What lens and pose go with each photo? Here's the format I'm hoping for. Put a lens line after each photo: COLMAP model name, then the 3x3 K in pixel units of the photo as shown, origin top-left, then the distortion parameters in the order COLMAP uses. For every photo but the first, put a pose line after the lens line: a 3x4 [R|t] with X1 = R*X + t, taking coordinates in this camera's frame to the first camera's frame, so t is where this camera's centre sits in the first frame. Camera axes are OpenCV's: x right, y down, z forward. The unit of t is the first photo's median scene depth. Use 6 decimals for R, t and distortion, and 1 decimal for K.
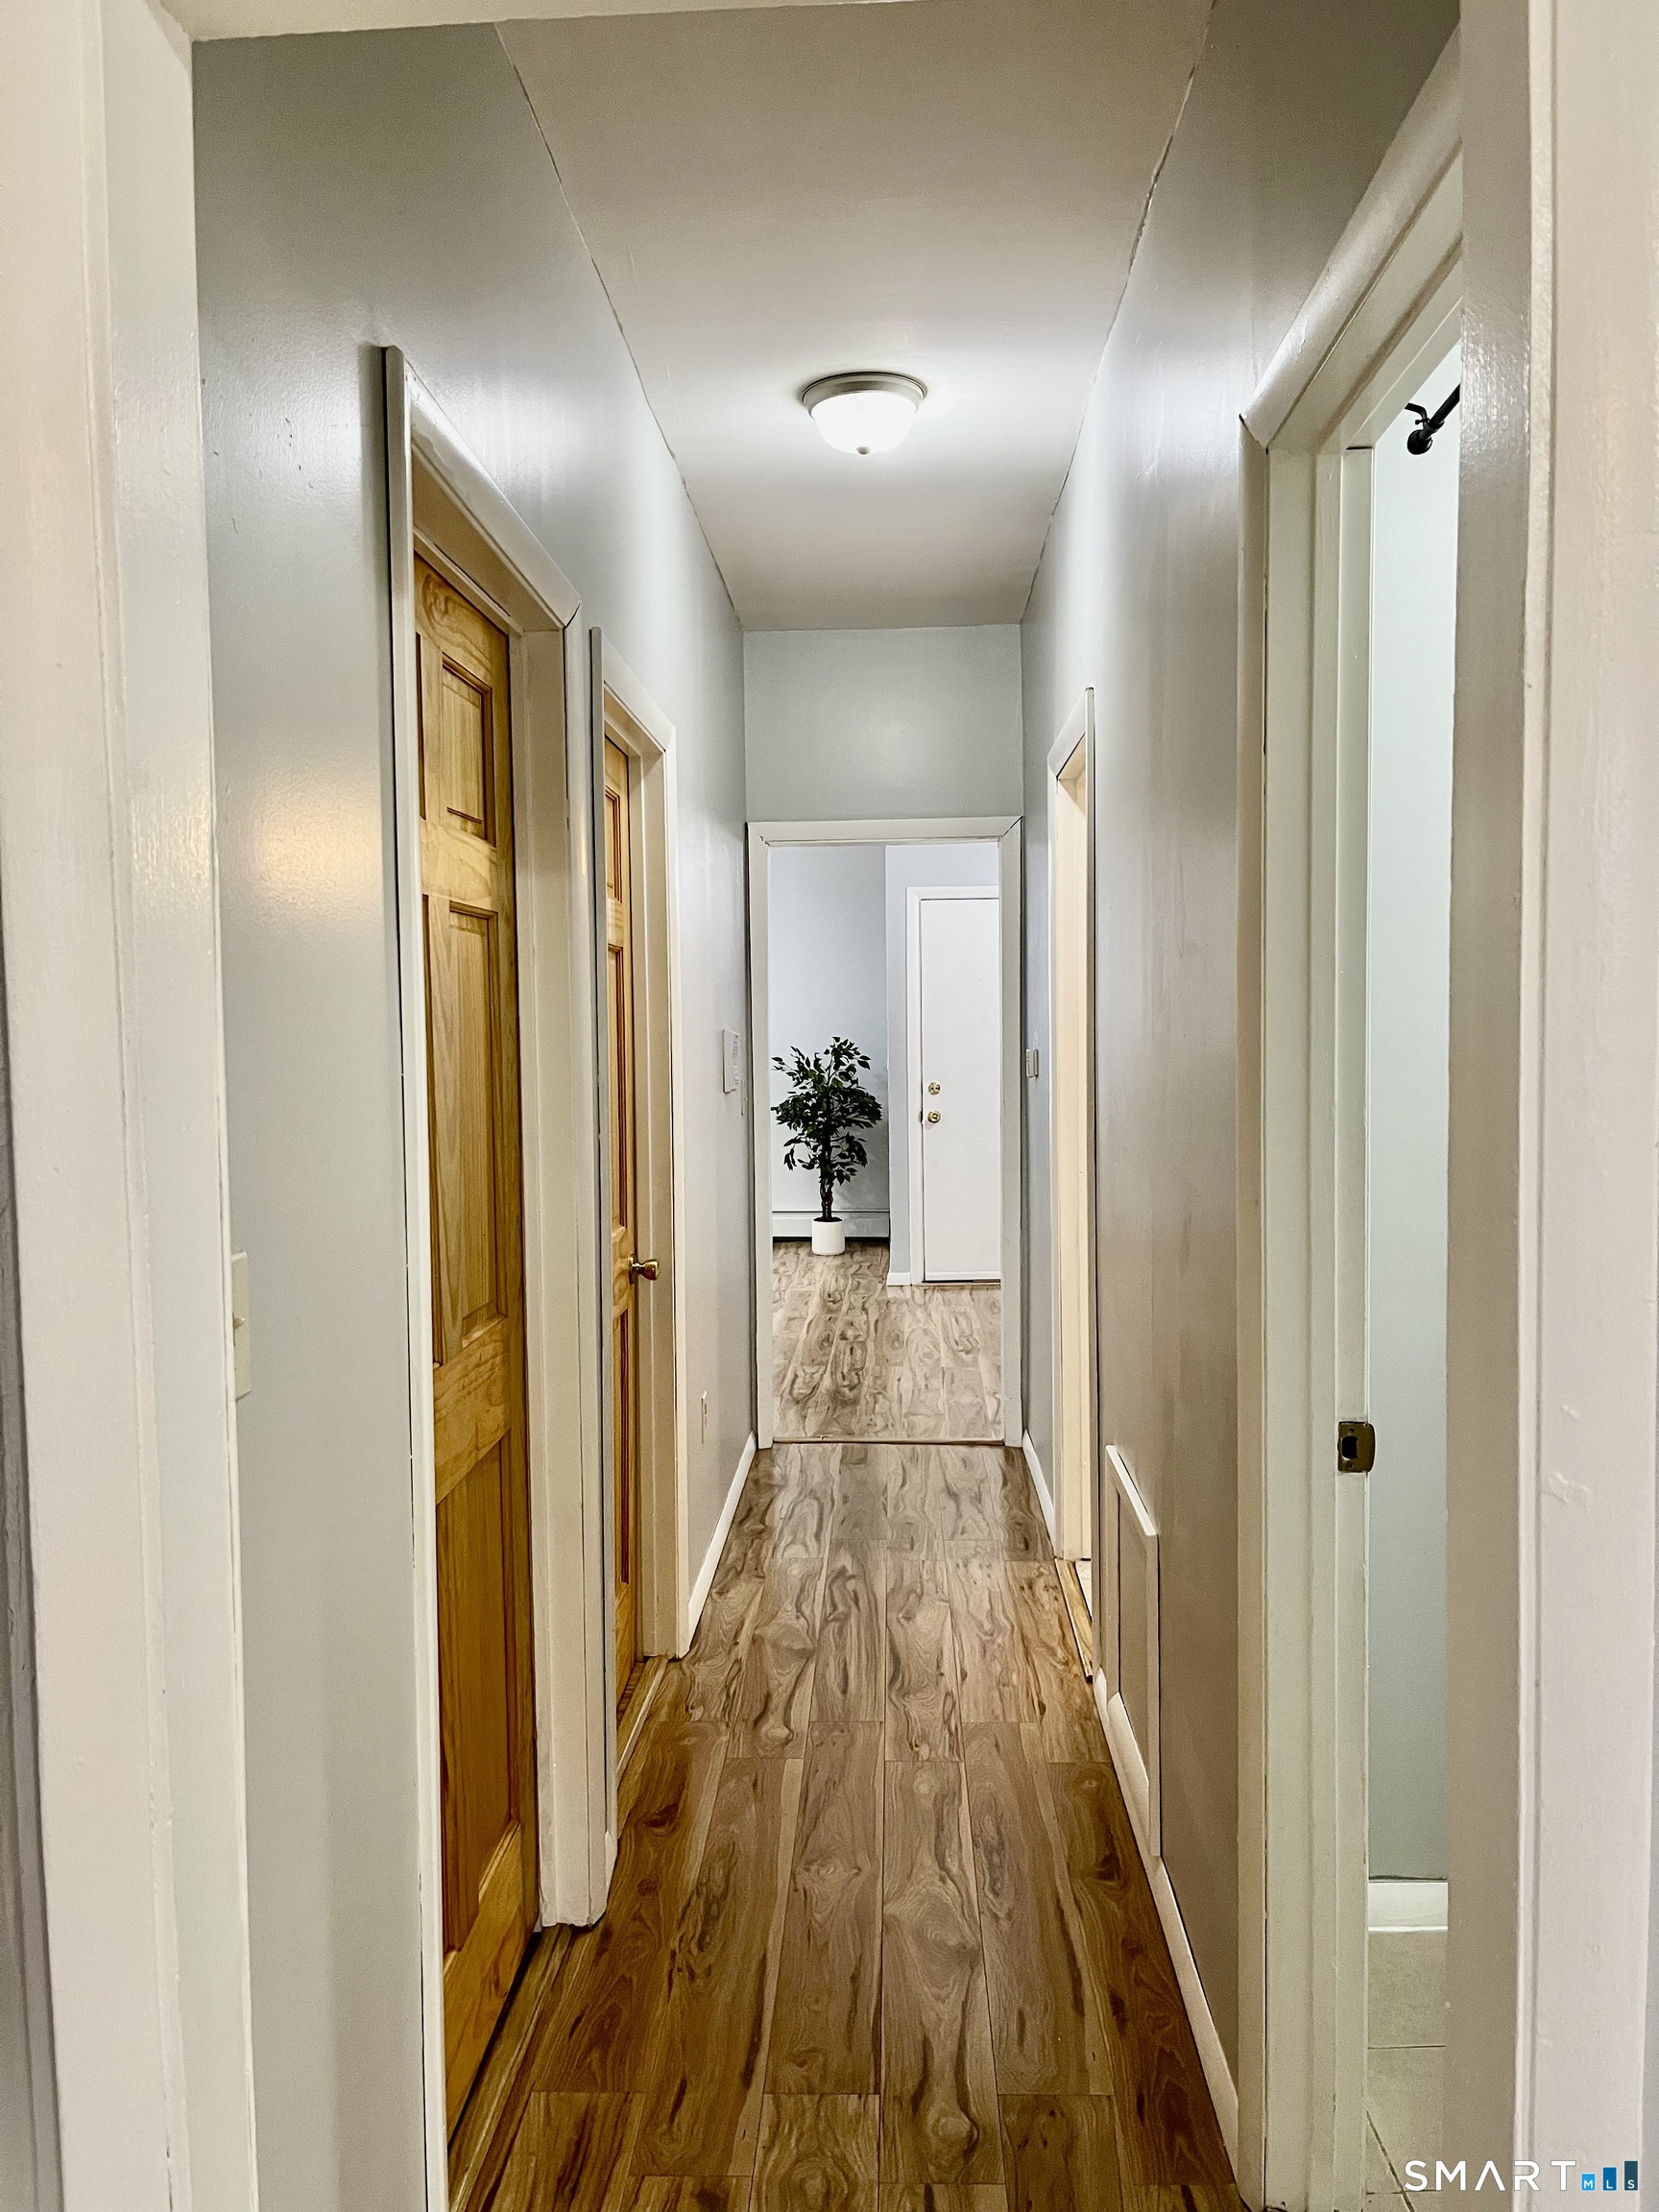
lens RADIAL K [[1667.4, 0, 843.3], [0, 1667.4, 1111.9], [0, 0, 1]] dist [0.050676, -0.060086]
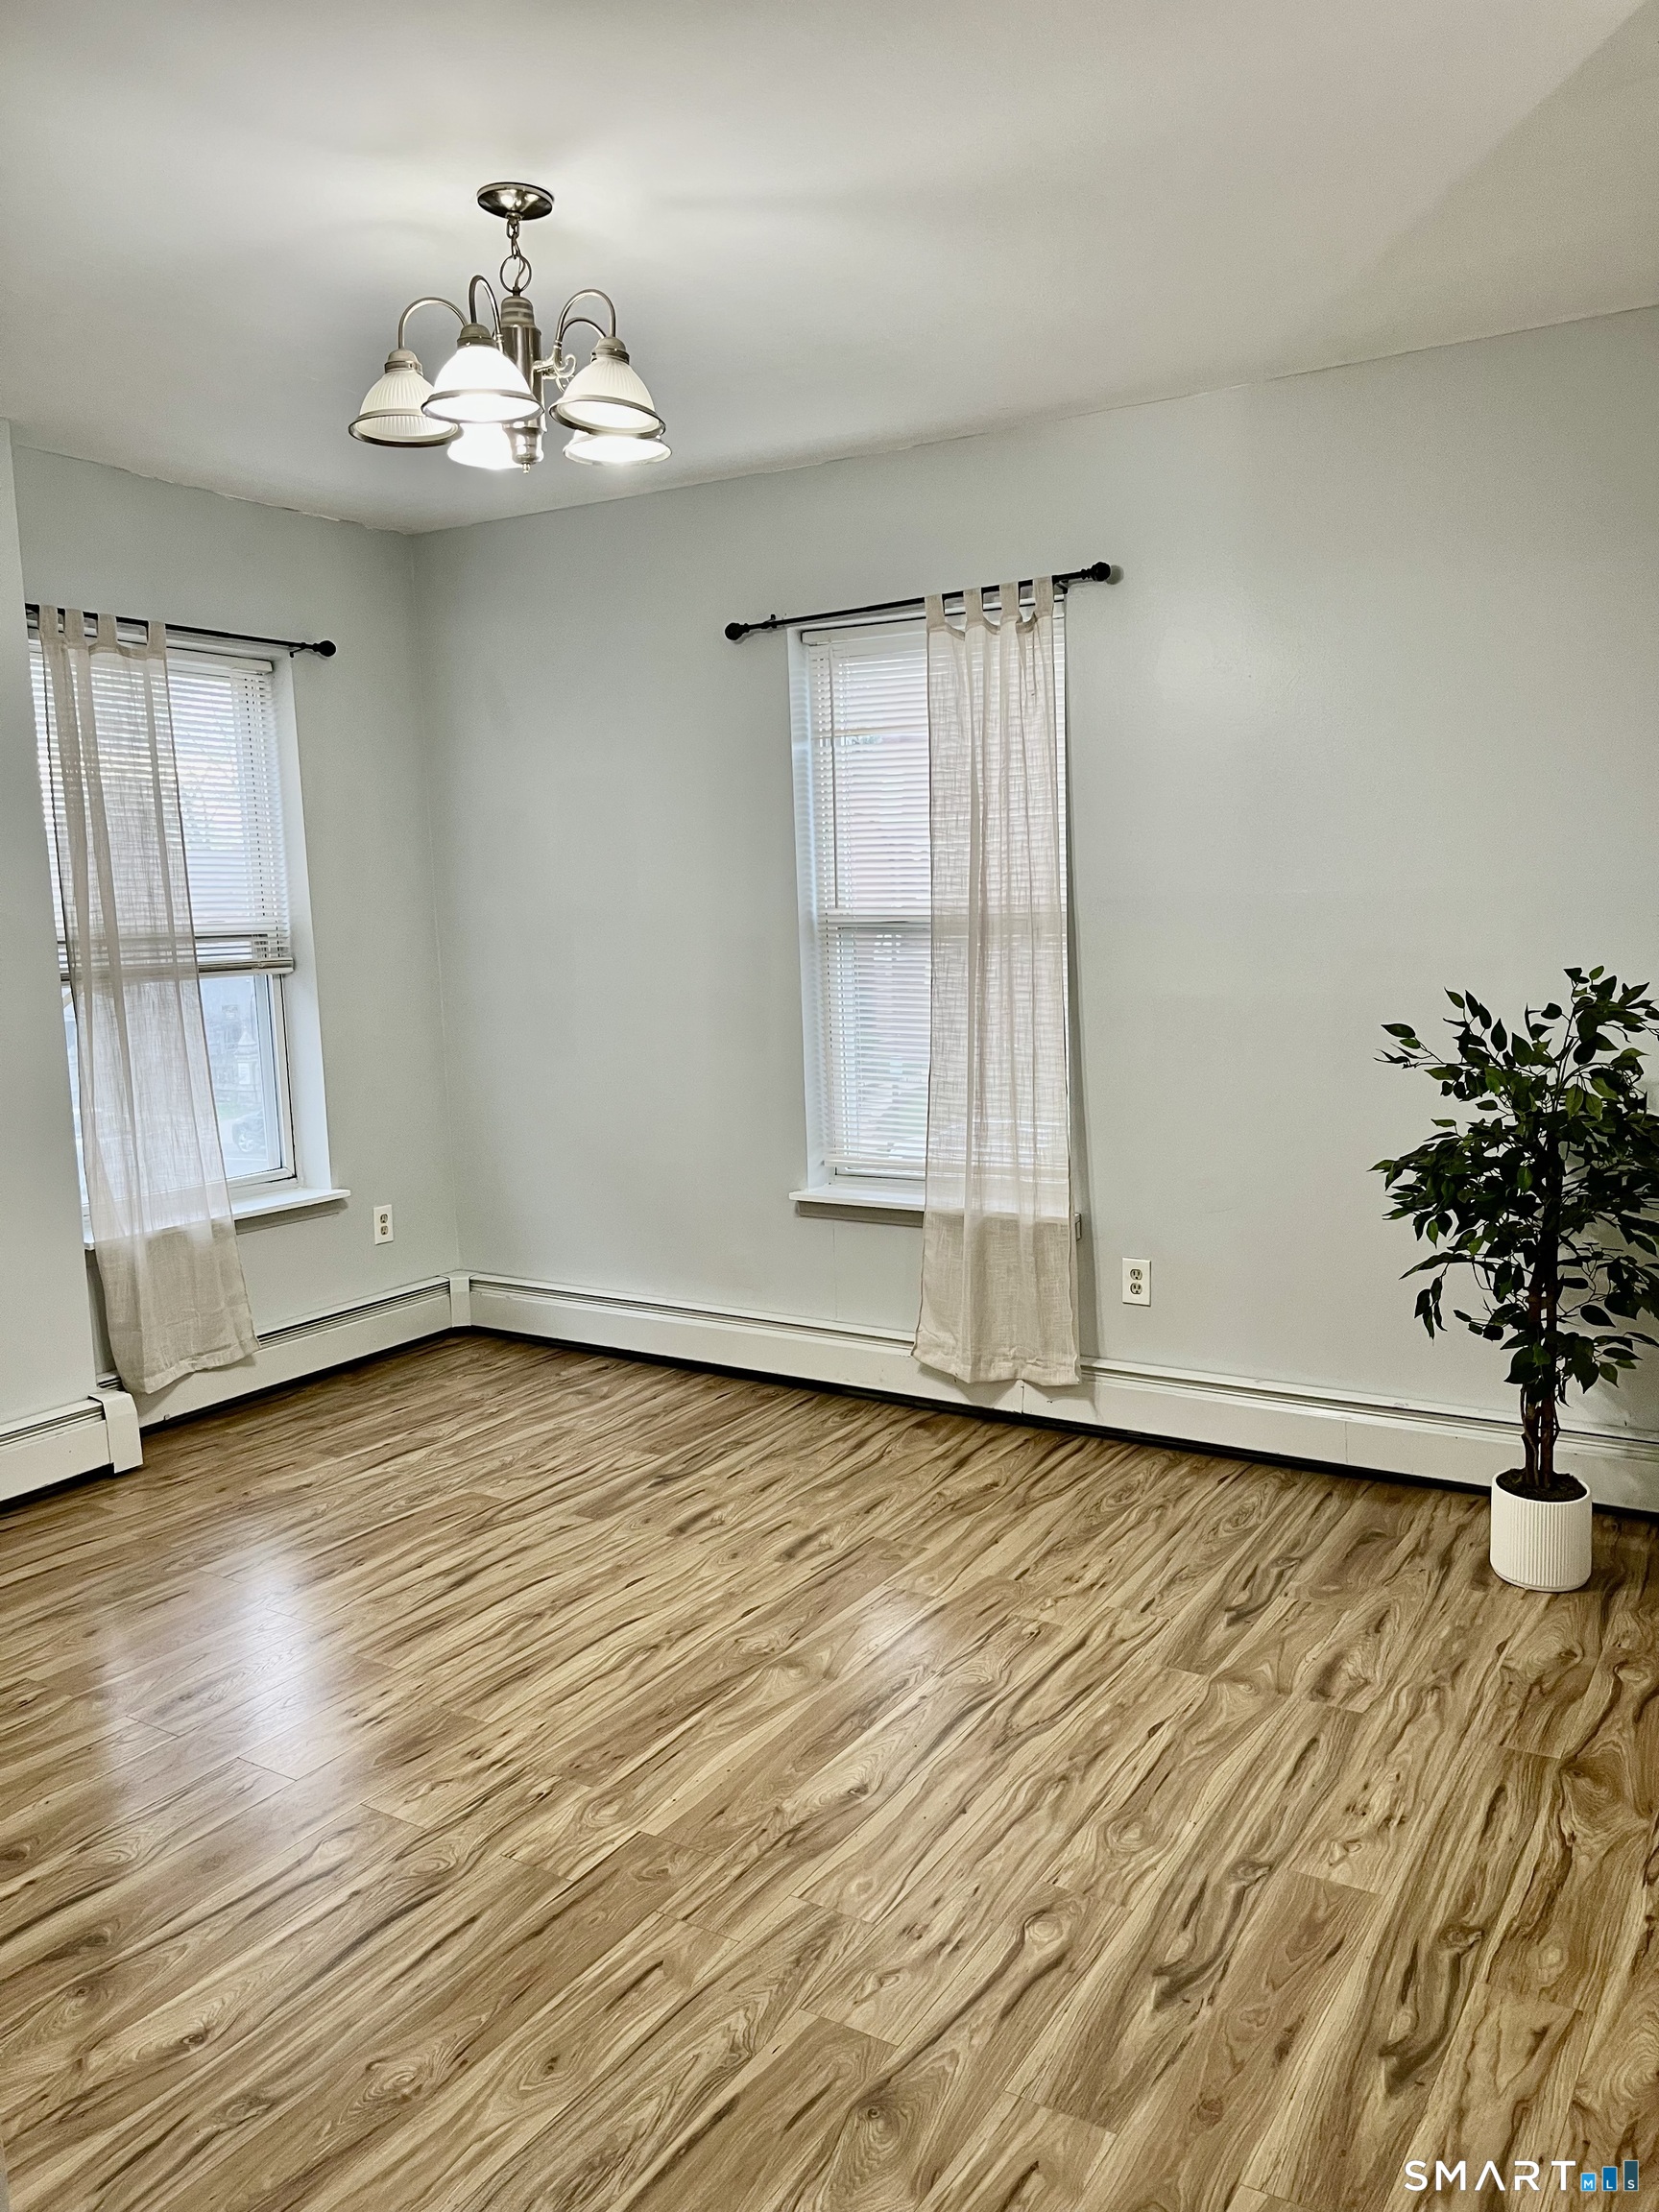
lens RADIAL K [[1667.4, 0, 843.3], [0, 1667.4, 1111.9], [0, 0, 1]] dist [0.050676, -0.060086]
pose [[0.870579, 0.043515, -0.490101, 0.033480], [-0.005636, 0.996898, 0.078502, -0.041610], [0.491997, -0.065580, 0.868124, 0.624107]]
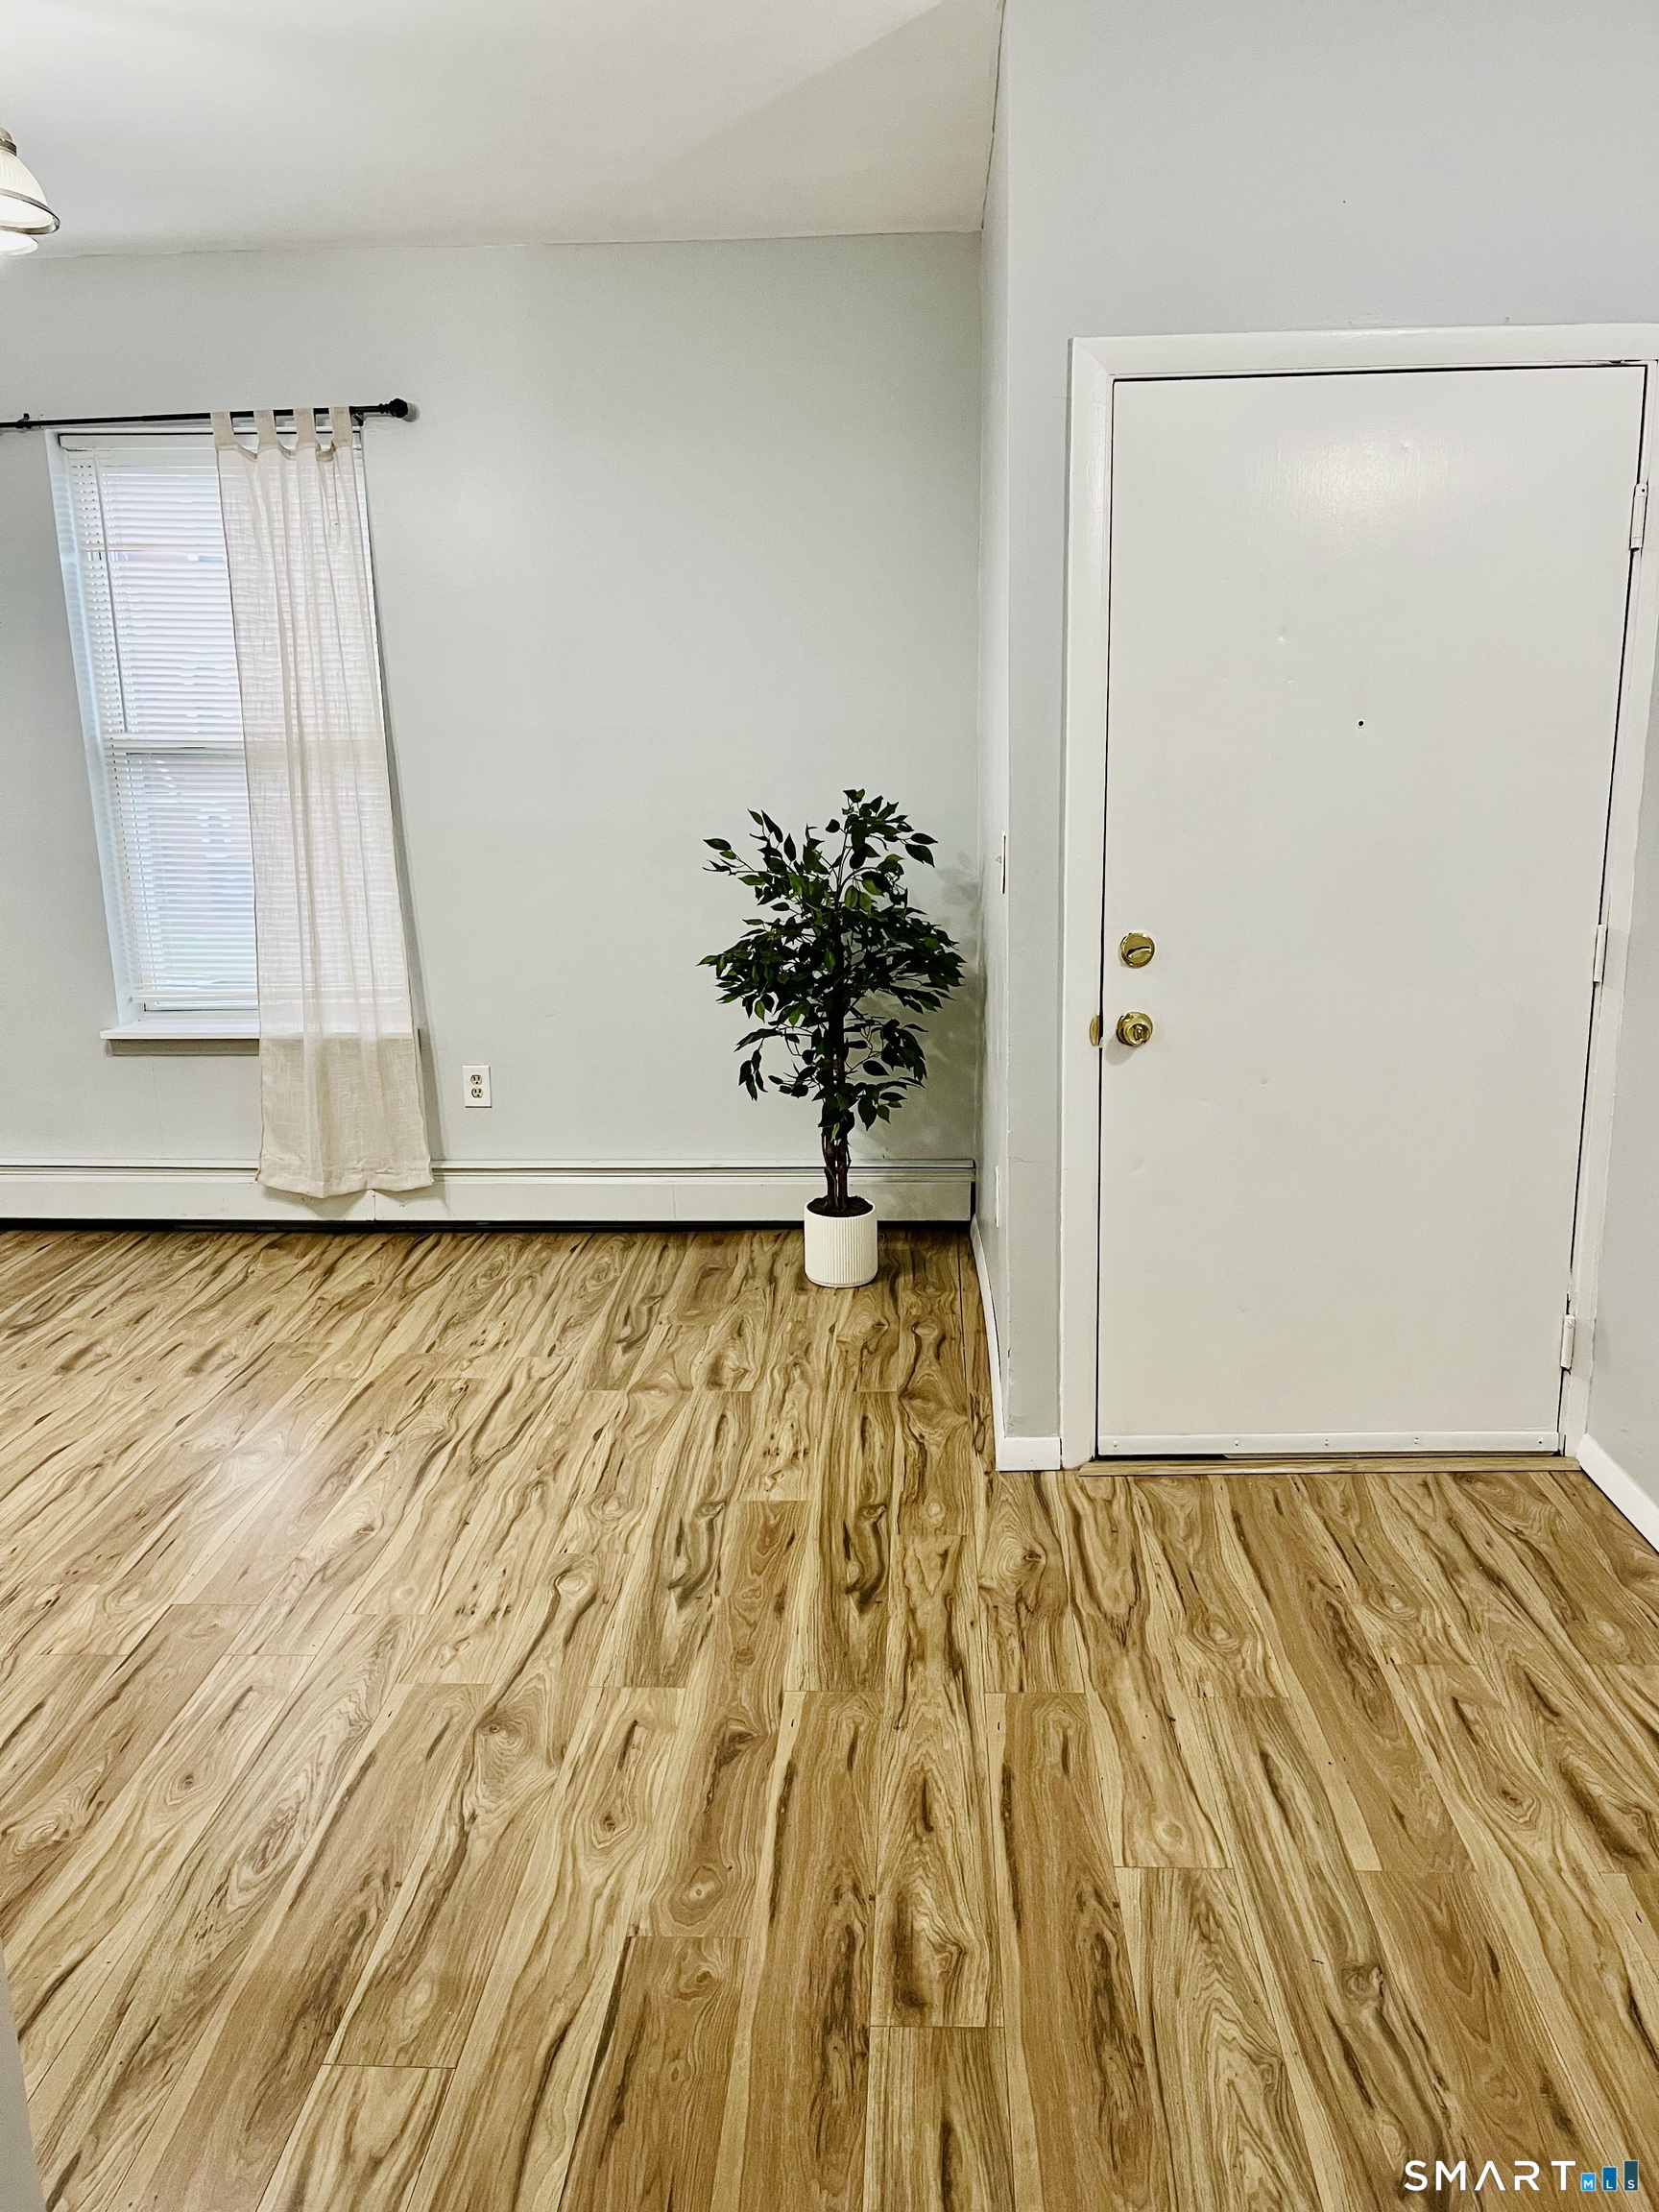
lens RADIAL K [[1667.4, 0, 843.3], [0, 1667.4, 1111.9], [0, 0, 1]] dist [0.050676, -0.060086]
pose [[0.999957, -0.006579, -0.006563, -0.005156], [0.007589, 0.985747, 0.168063, -0.035573], [0.005364, -0.168105, 0.985754, 0.565363]]
